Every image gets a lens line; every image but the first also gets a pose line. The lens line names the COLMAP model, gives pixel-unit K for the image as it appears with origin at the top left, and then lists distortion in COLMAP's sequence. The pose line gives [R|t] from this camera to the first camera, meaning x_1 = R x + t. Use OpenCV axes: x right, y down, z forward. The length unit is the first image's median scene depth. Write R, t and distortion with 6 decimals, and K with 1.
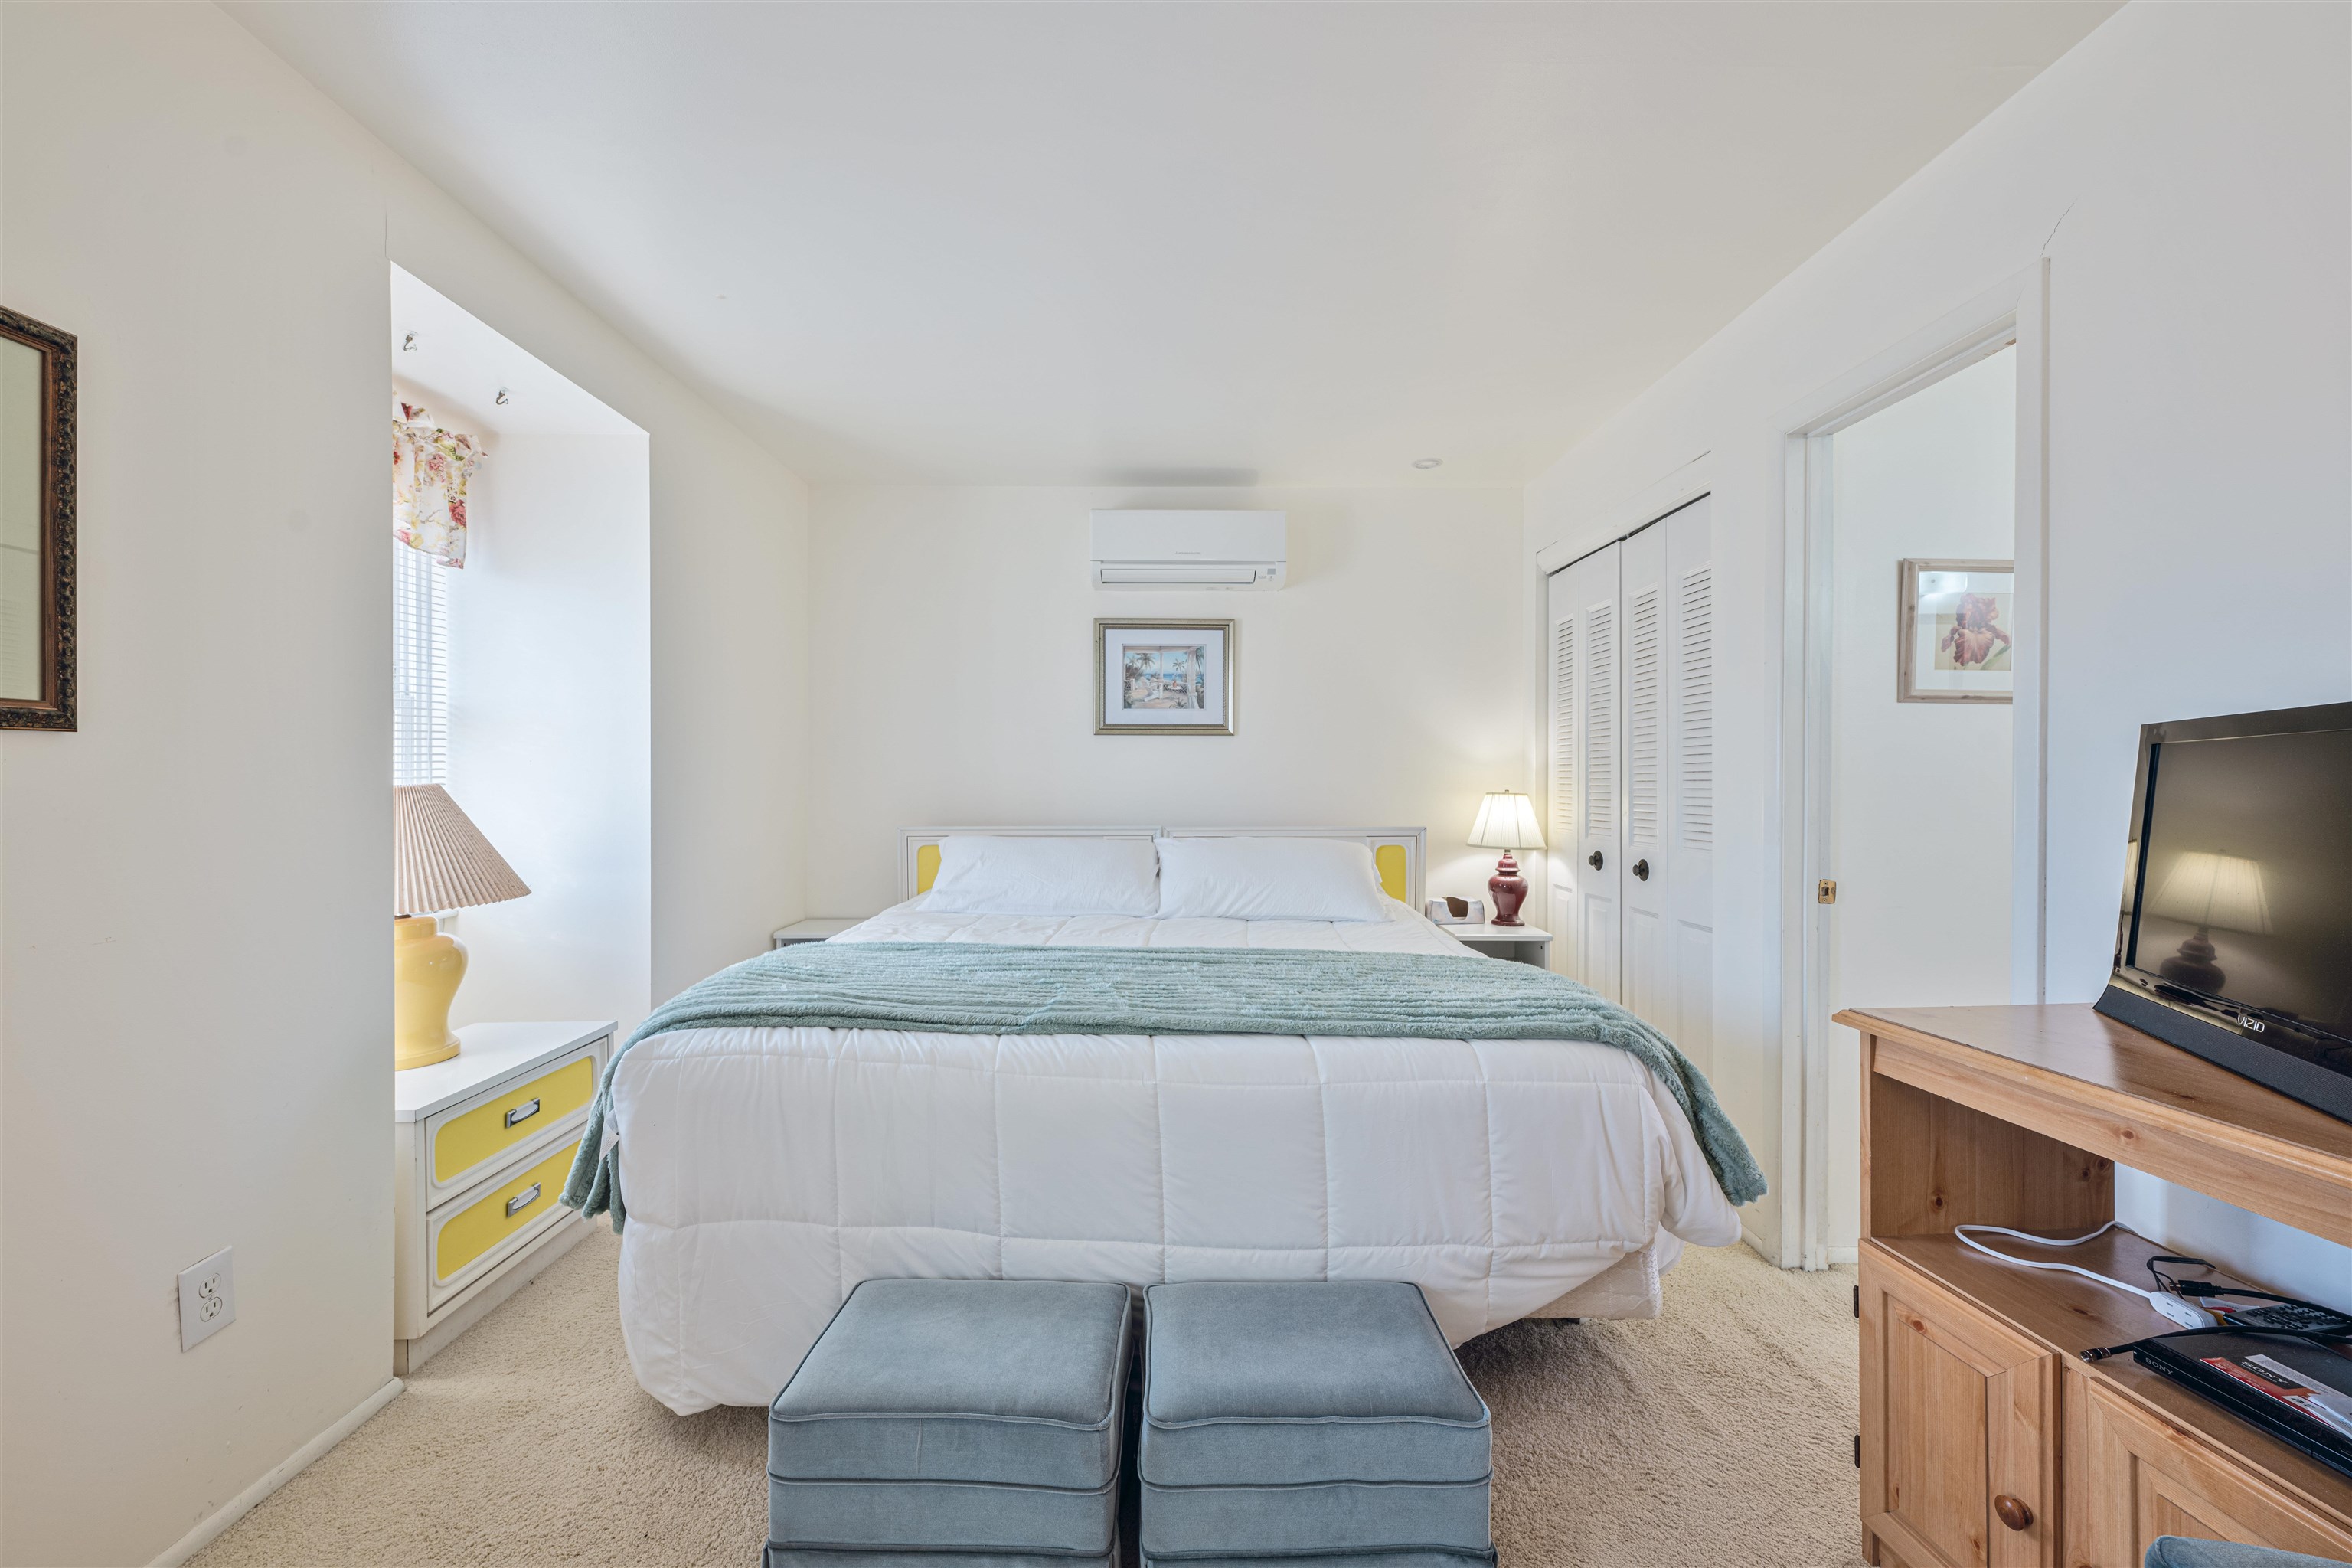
lens RADIAL K [[927.7, 0, 1179.9], [0, 927.7, 784.0], [0, 0, 1]] dist [-0.001735, -0.000139]
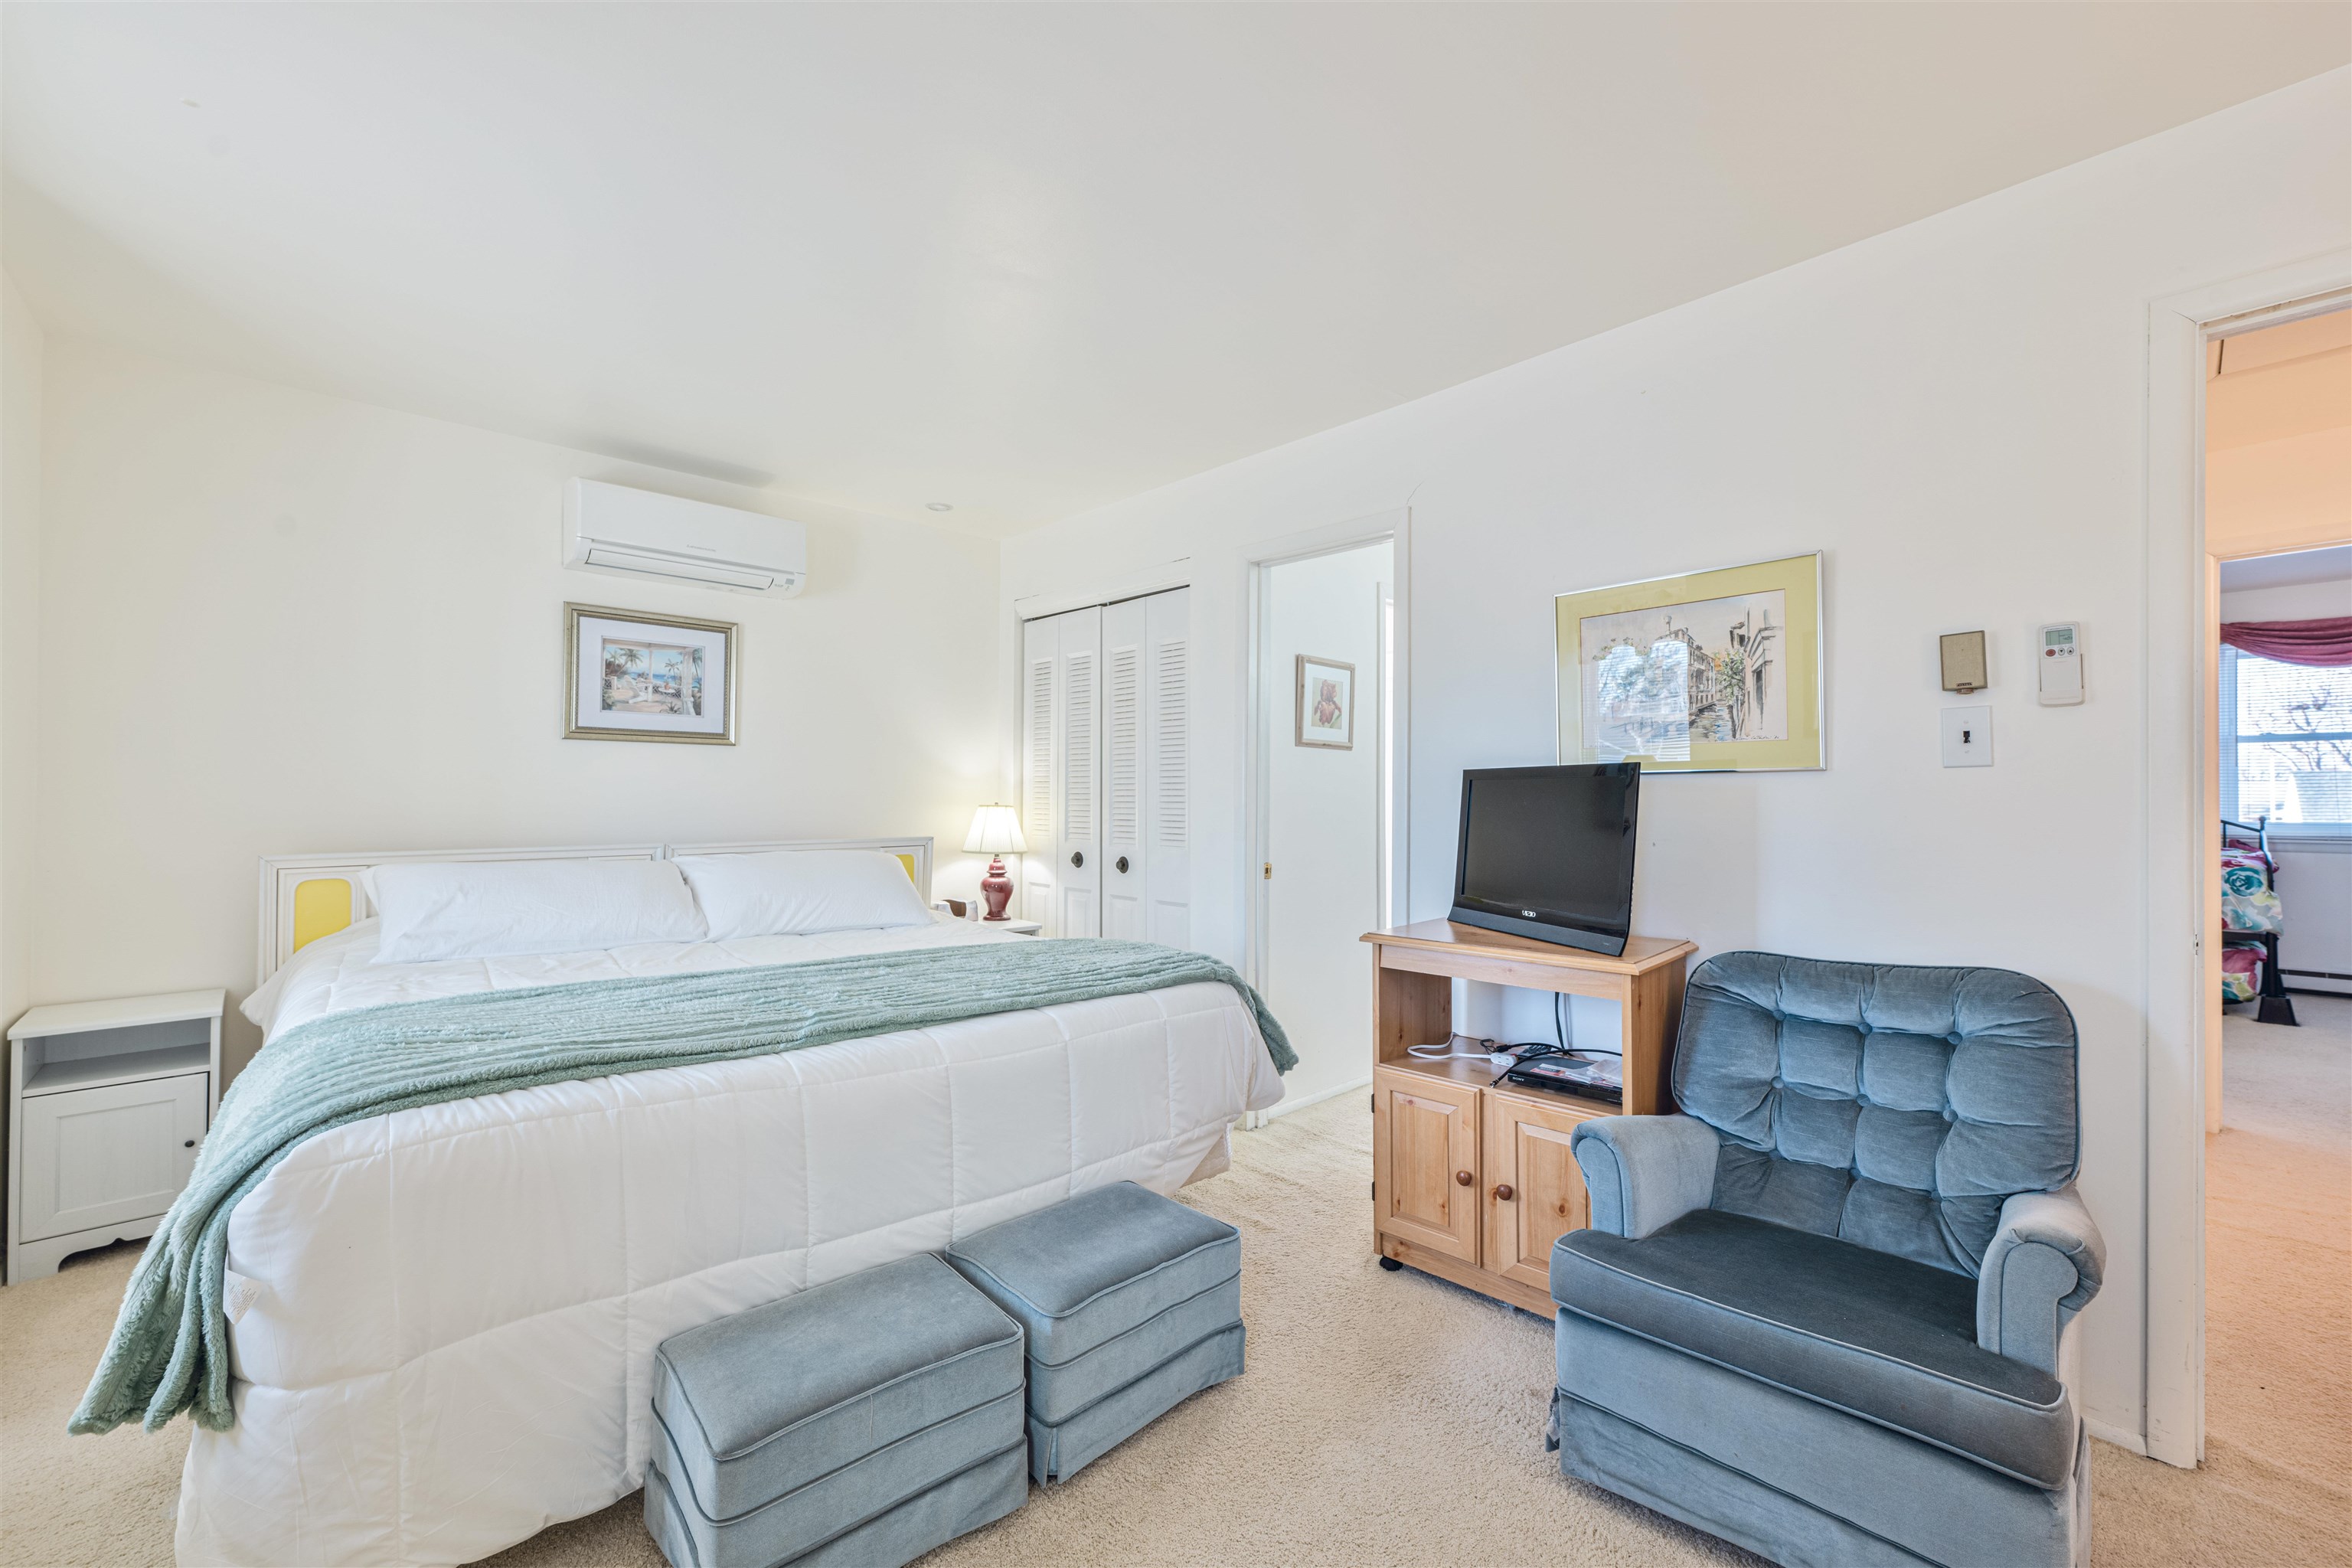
lens RADIAL K [[927.7, 0, 1194.4], [0, 927.7, 781.3], [0, 0, 1]] dist [-0.001735, -0.000139]
pose [[0.736248, 0.013395, 0.676580, -0.519125], [-0.003714, 0.999869, -0.015754, -0.005865], [-0.676702, 0.009086, 0.736201, -0.032885]]
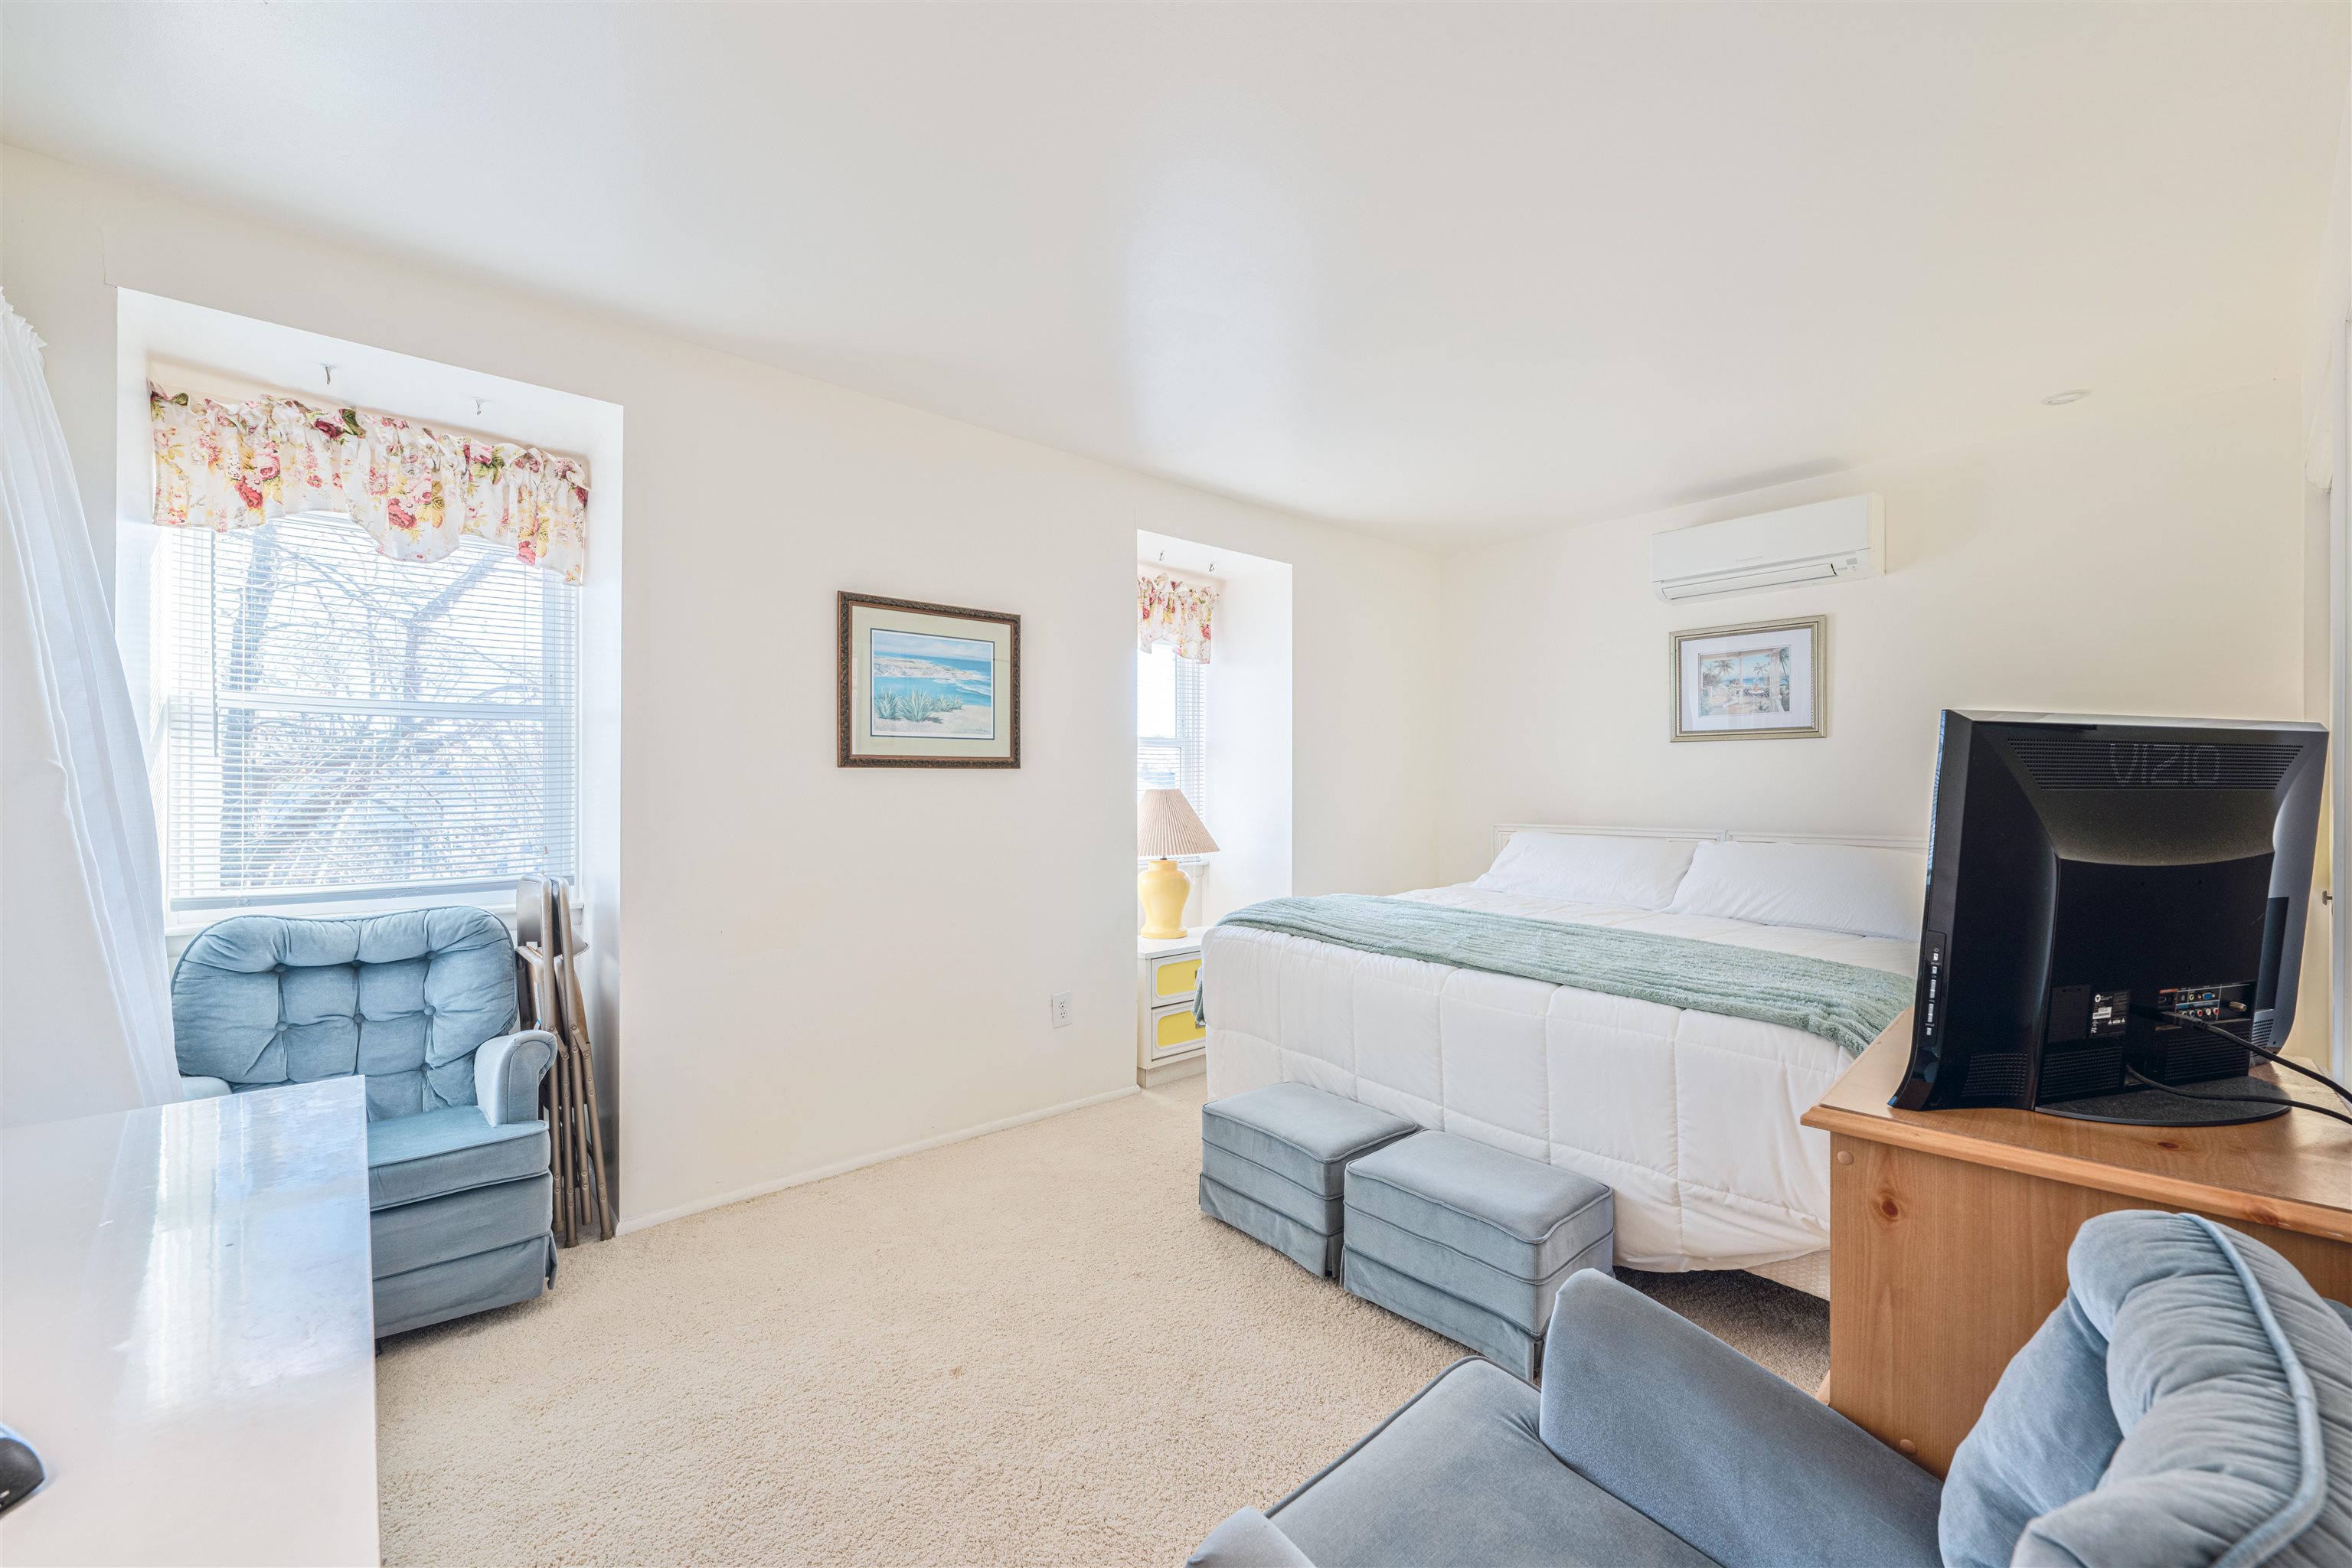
lens RADIAL K [[927.7, 0, 1203.9], [0, 927.7, 776.9], [0, 0, 1]] dist [-0.001735, -0.000139]
pose [[0.663783, -0.006443, -0.747898, 0.753556], [0.000018, 0.999963, -0.008599, -0.008043], [0.747926, 0.005694, 0.663758, -0.229266]]
